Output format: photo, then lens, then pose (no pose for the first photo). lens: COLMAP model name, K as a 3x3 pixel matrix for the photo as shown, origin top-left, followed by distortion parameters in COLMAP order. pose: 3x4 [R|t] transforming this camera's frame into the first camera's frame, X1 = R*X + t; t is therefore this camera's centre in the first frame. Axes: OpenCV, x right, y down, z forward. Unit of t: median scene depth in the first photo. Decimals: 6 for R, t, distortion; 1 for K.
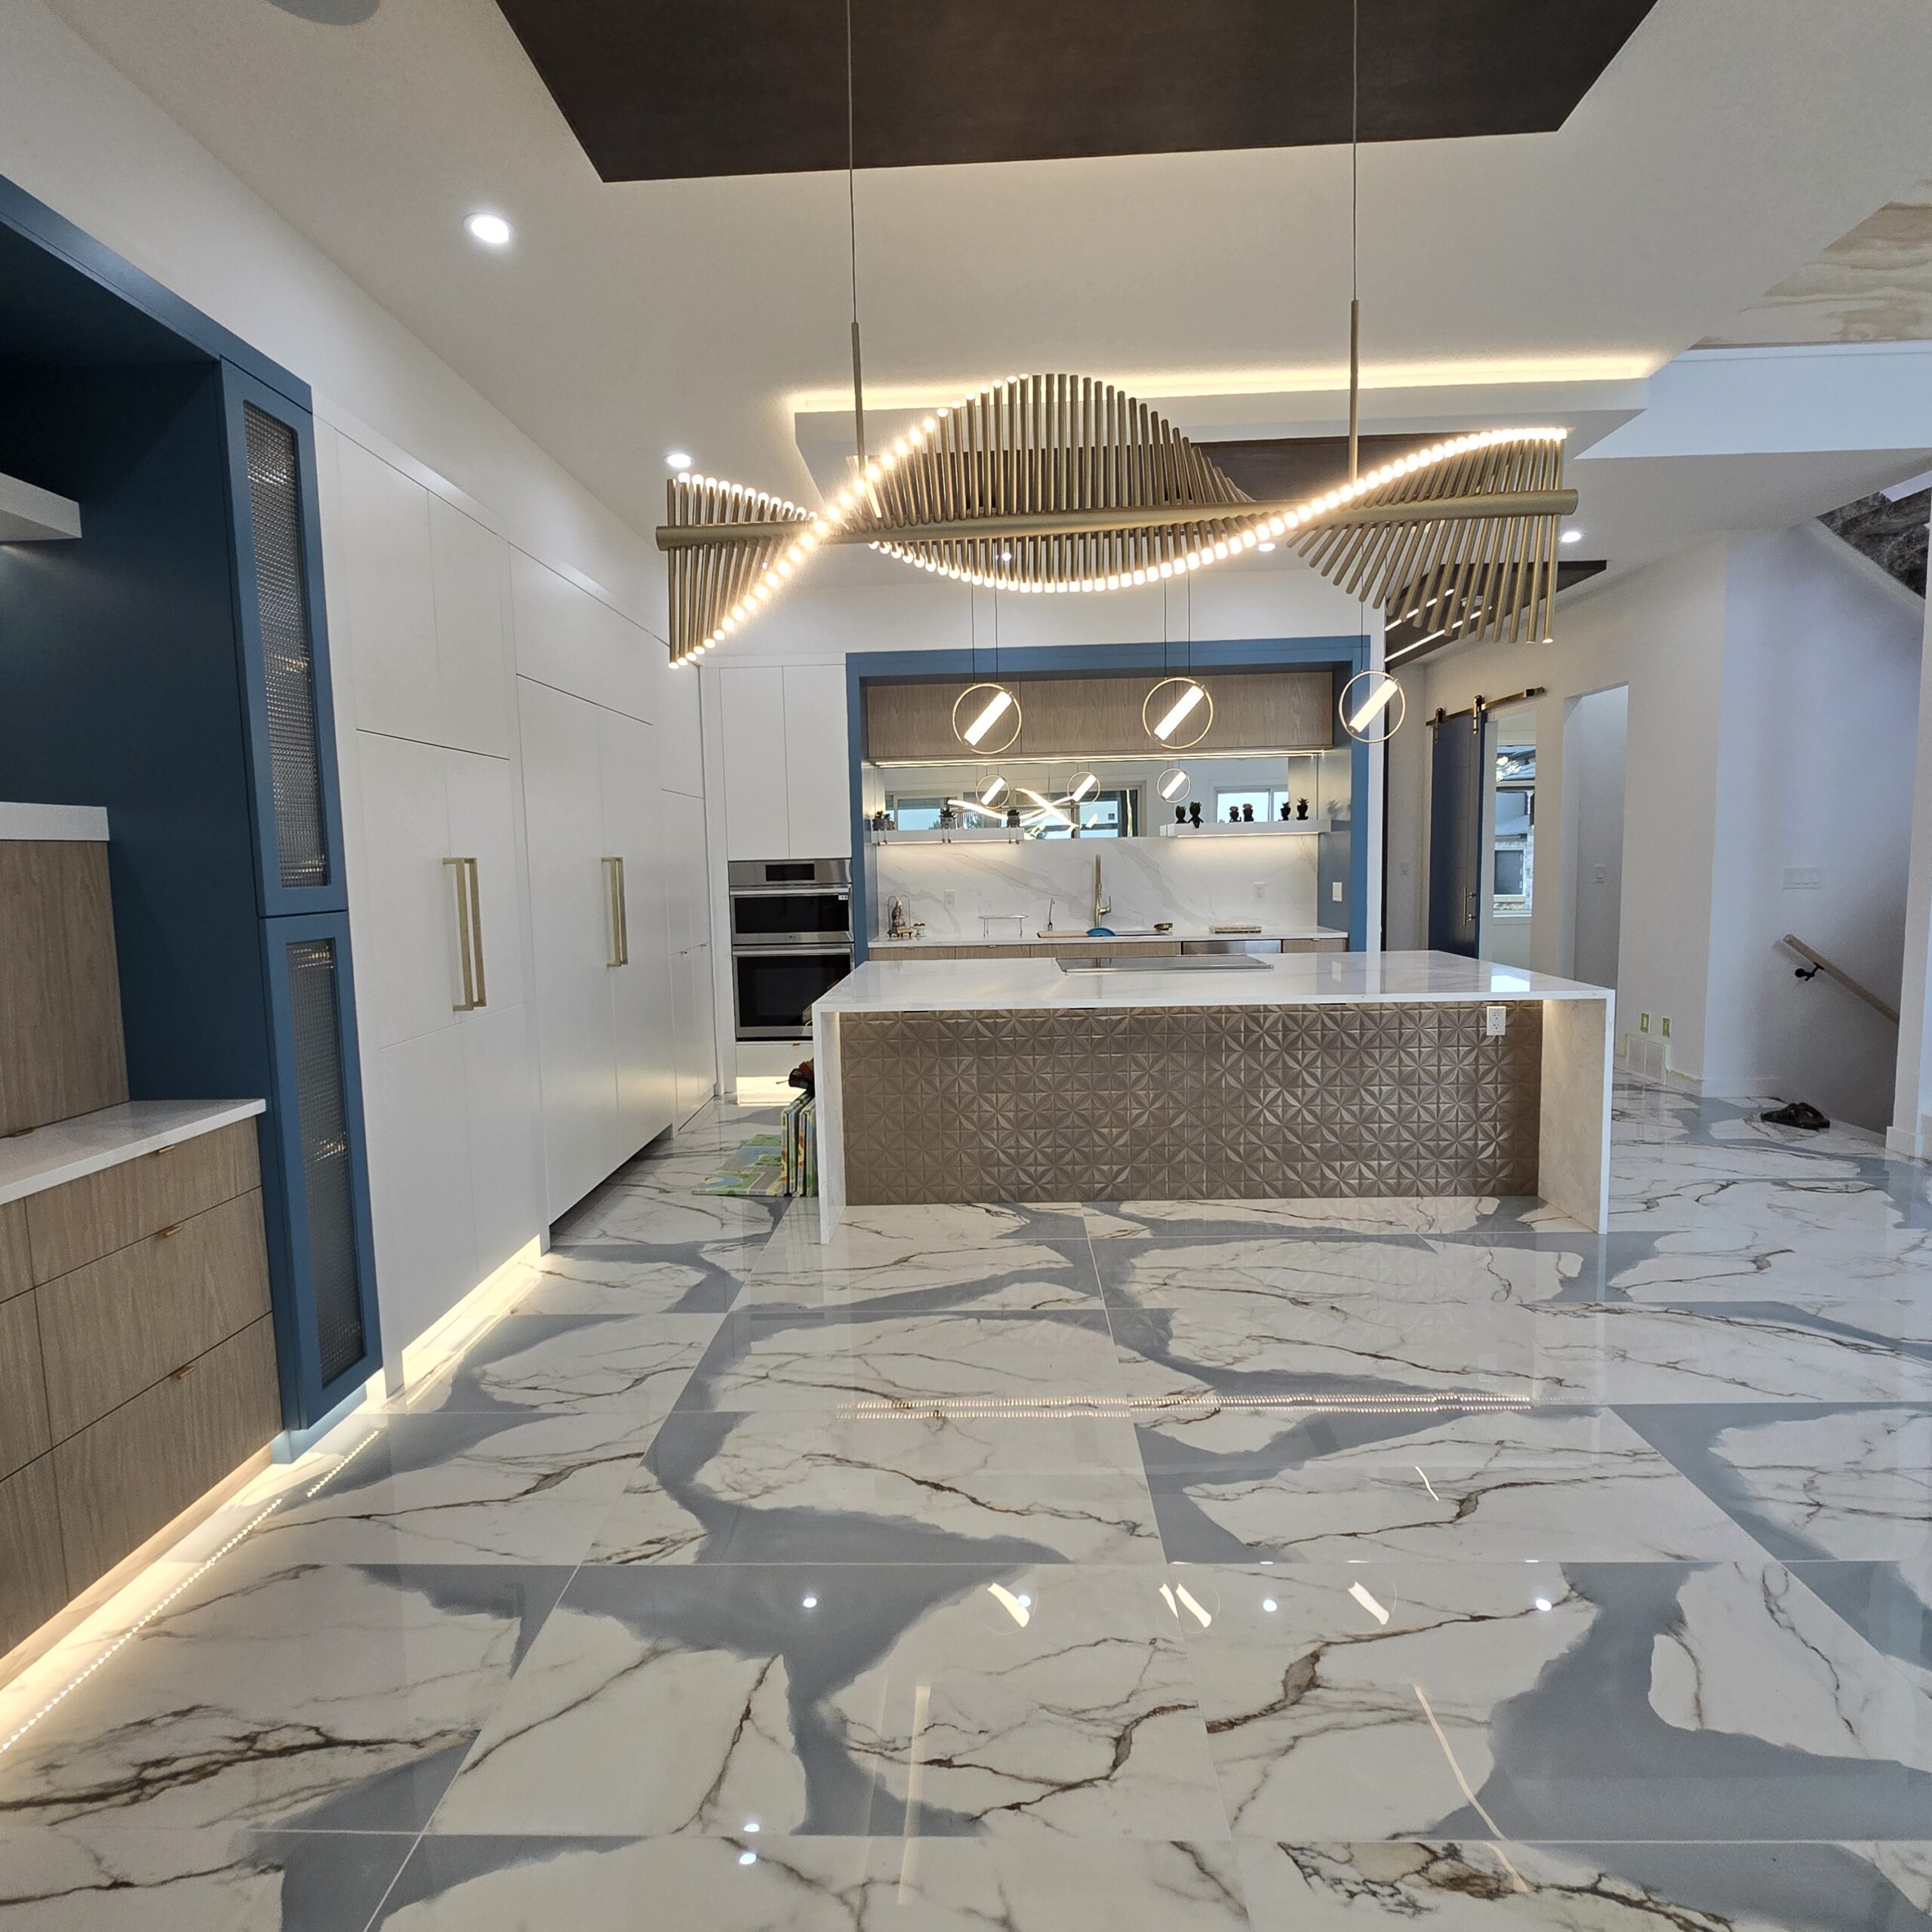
lens RADIAL K [[1057.3, 0, 957.8], [0, 1057.3, 947.8], [0, 0, 1]] dist [-0.005614, 0.001350]
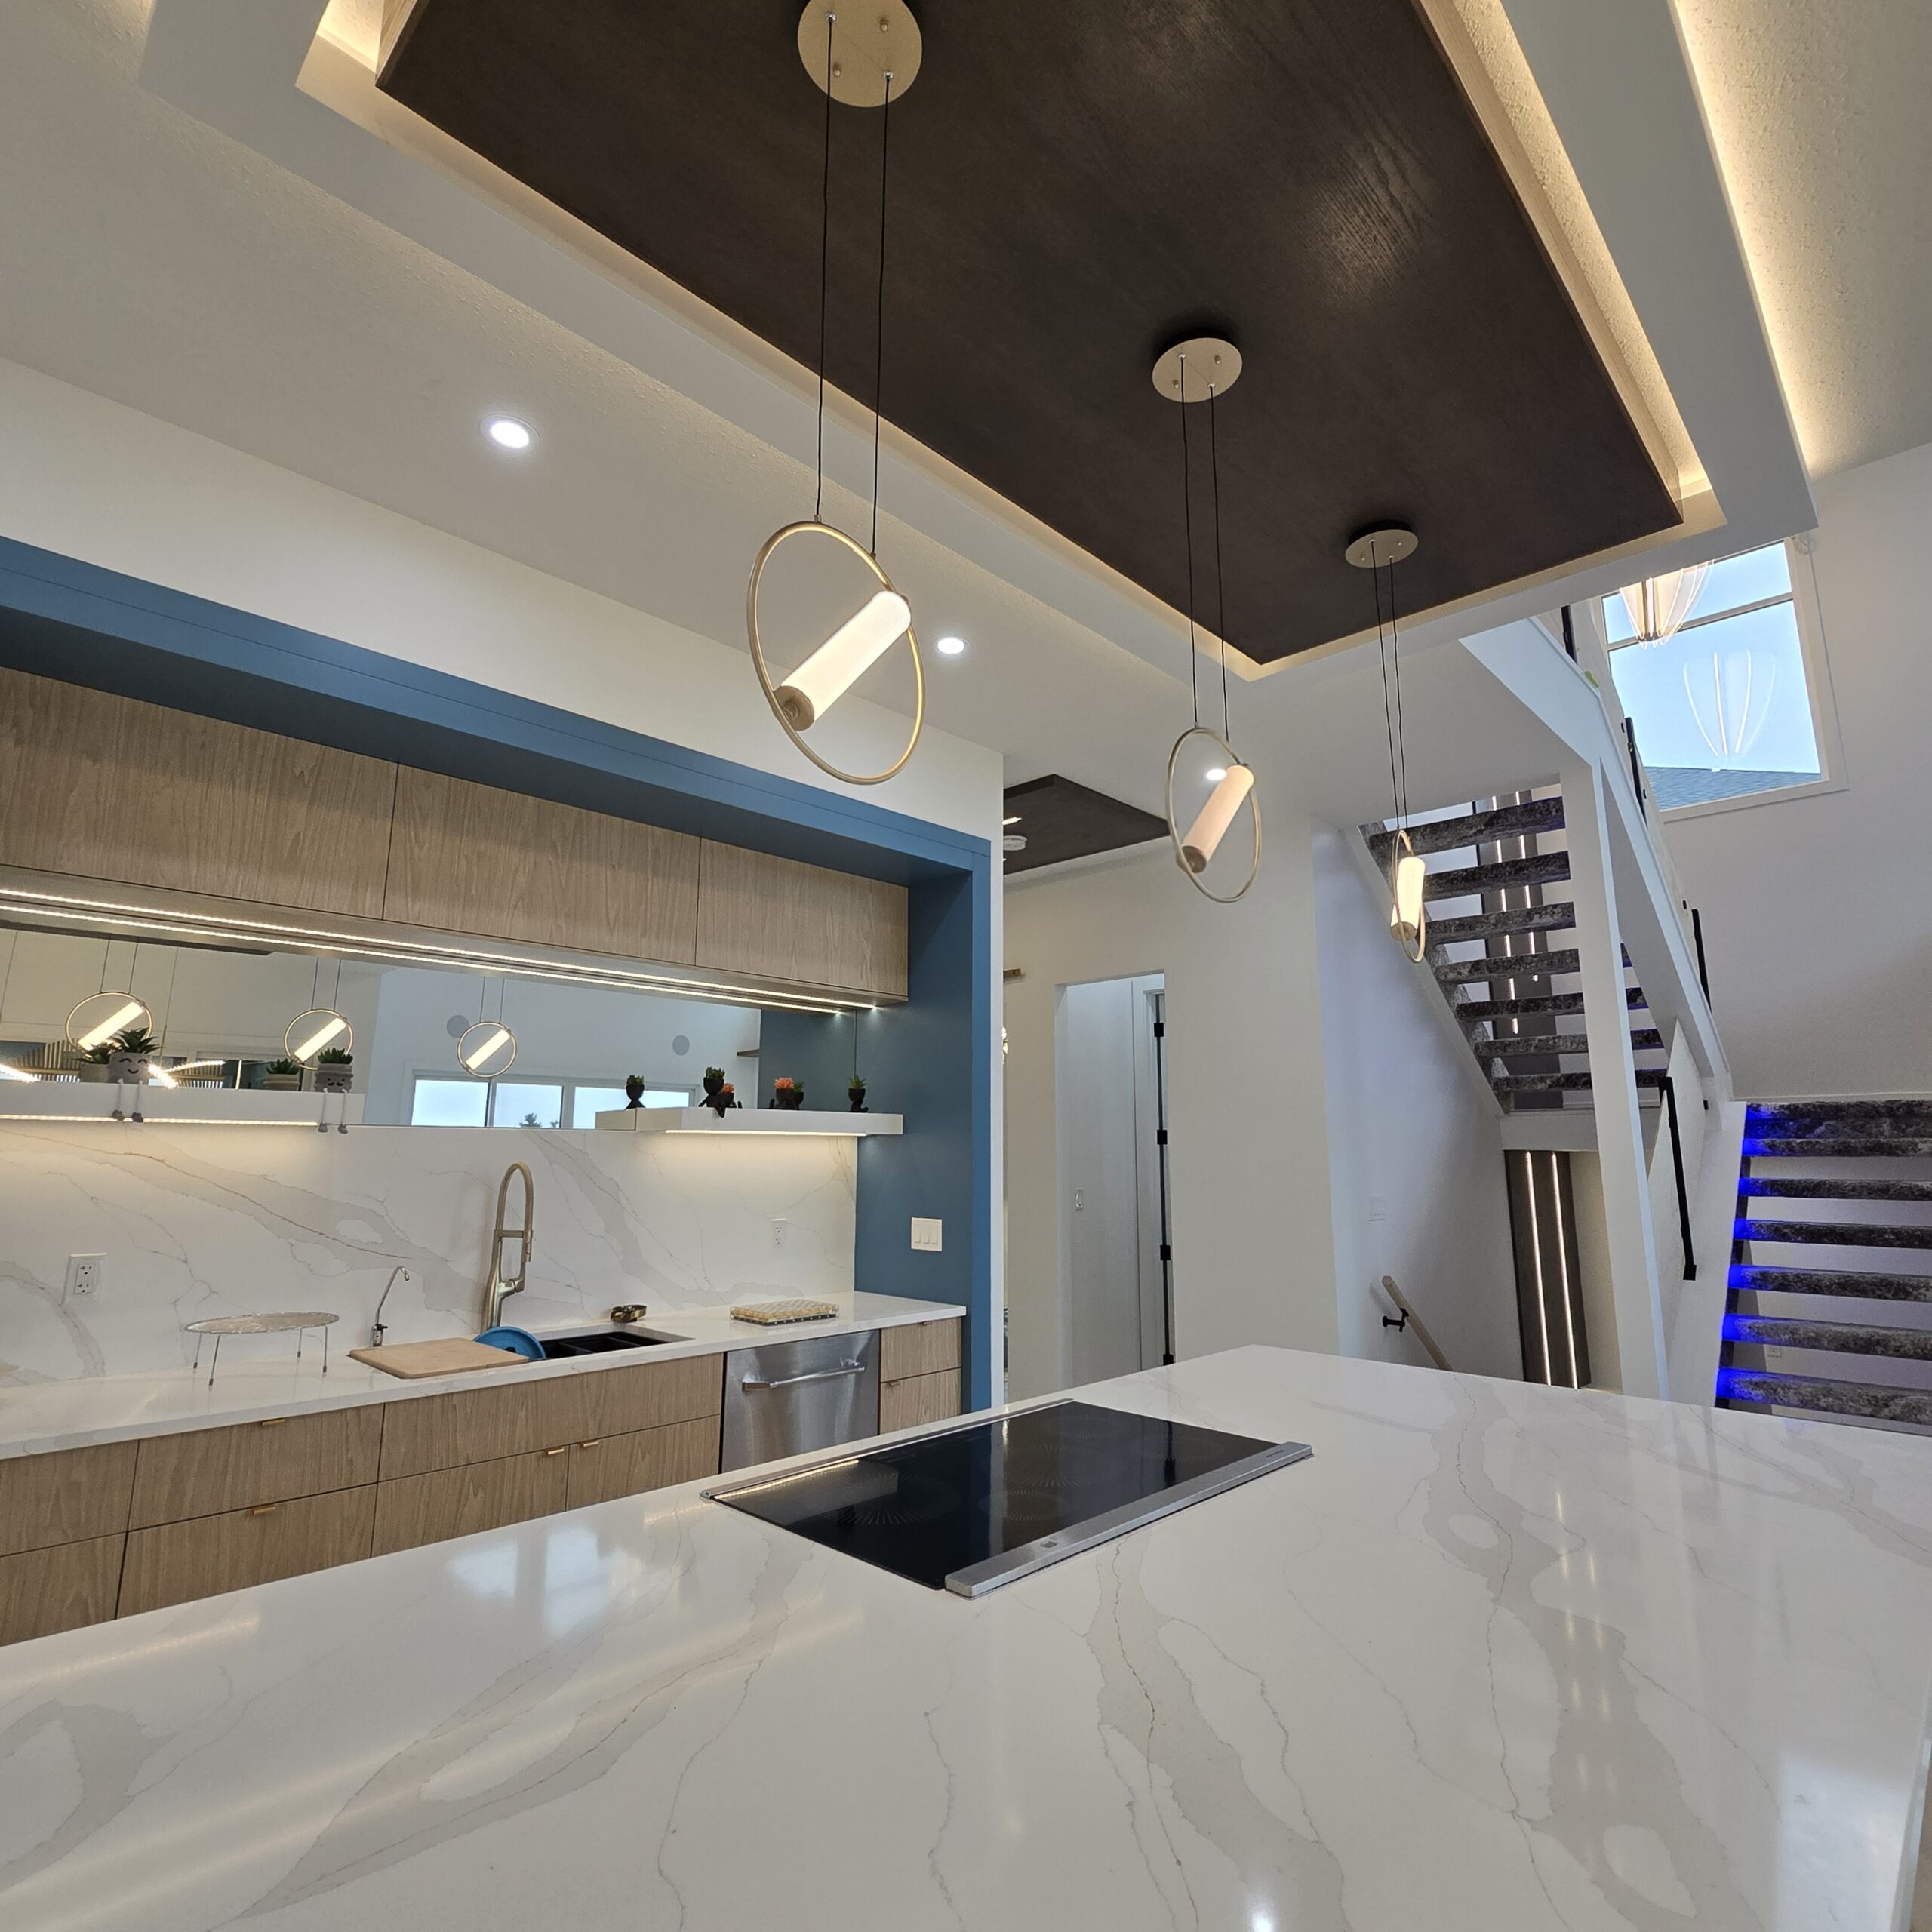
lens RADIAL K [[1059.2, 0, 963.8], [0, 1059.2, 952.3], [0, 0, 1]] dist [-0.004863, 0.001855]
pose [[0.669160, 0.165231, 0.724516, -0.091006], [0.046488, 0.963750, -0.262726, -0.047715], [-0.741663, 0.209487, 0.637221, 0.553873]]
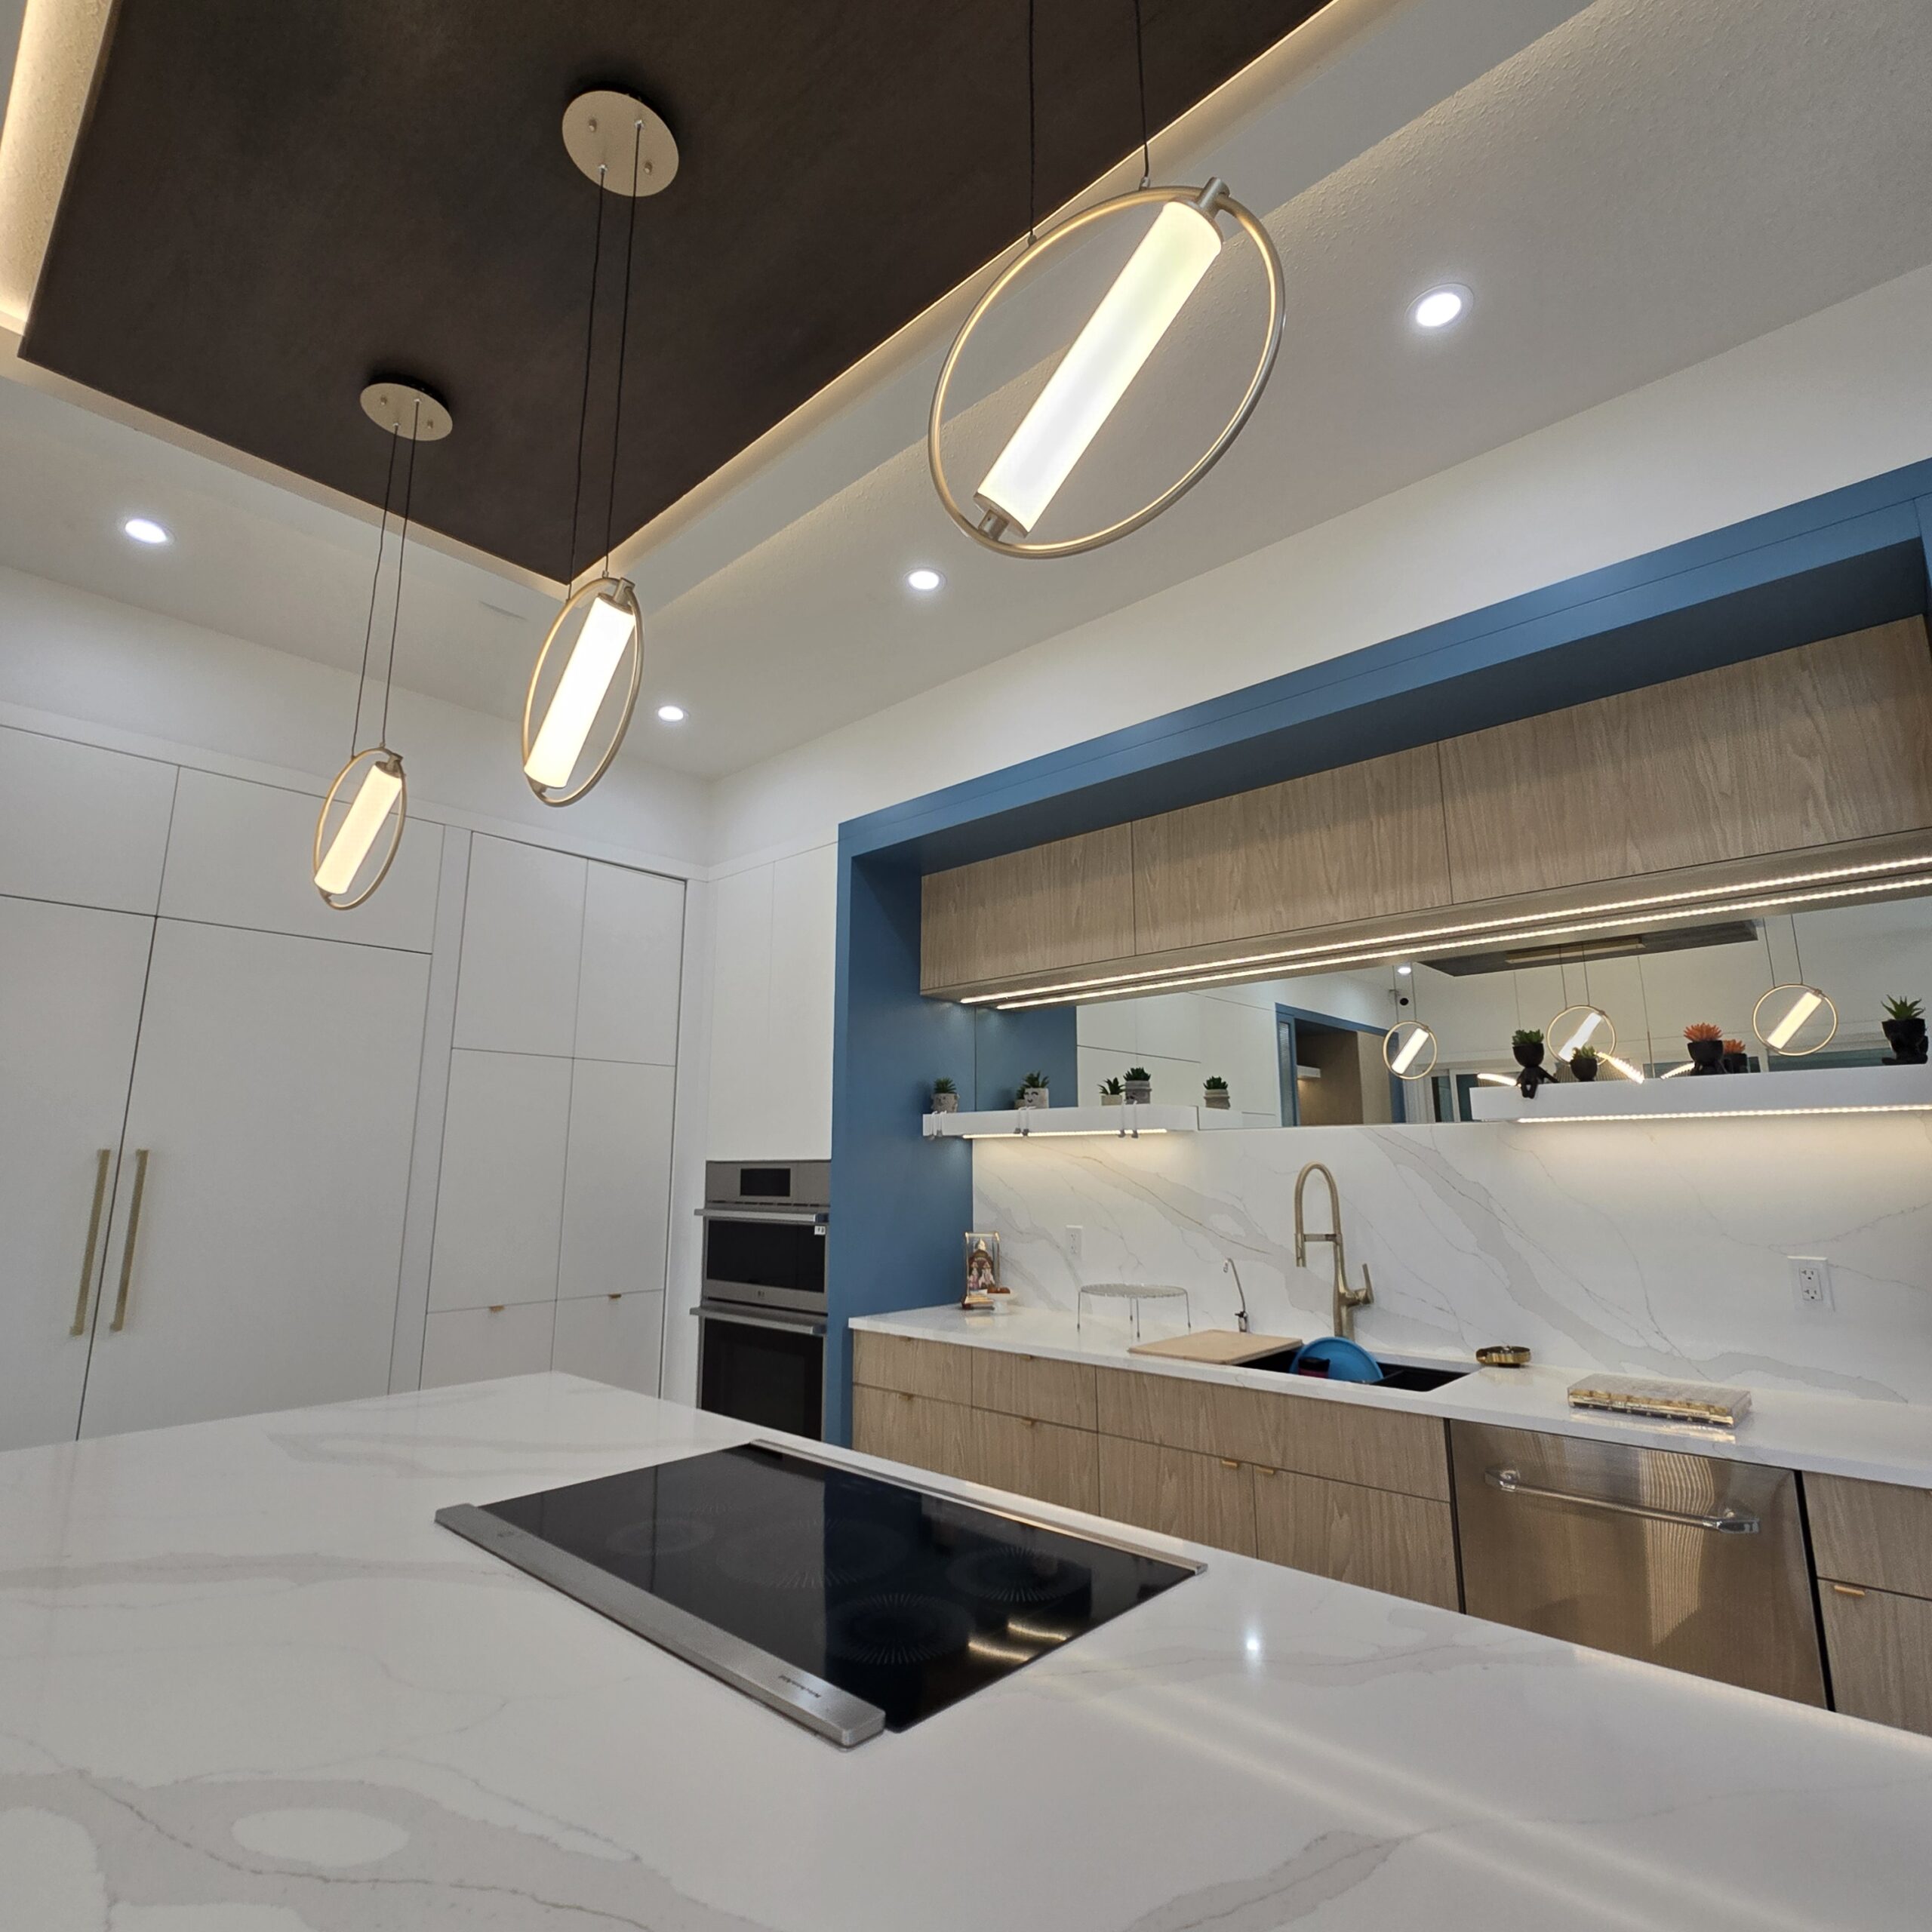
lens RADIAL K [[1056.0, 0, 962.3], [0, 1056.0, 953.5], [0, 0, 1]] dist [-0.004649, 0.000907]
pose [[0.757811, -0.107410, -0.643572, 0.321245], [-0.072800, 0.966279, -0.246992, -0.054988], [0.648400, 0.234025, 0.724438, 0.582026]]
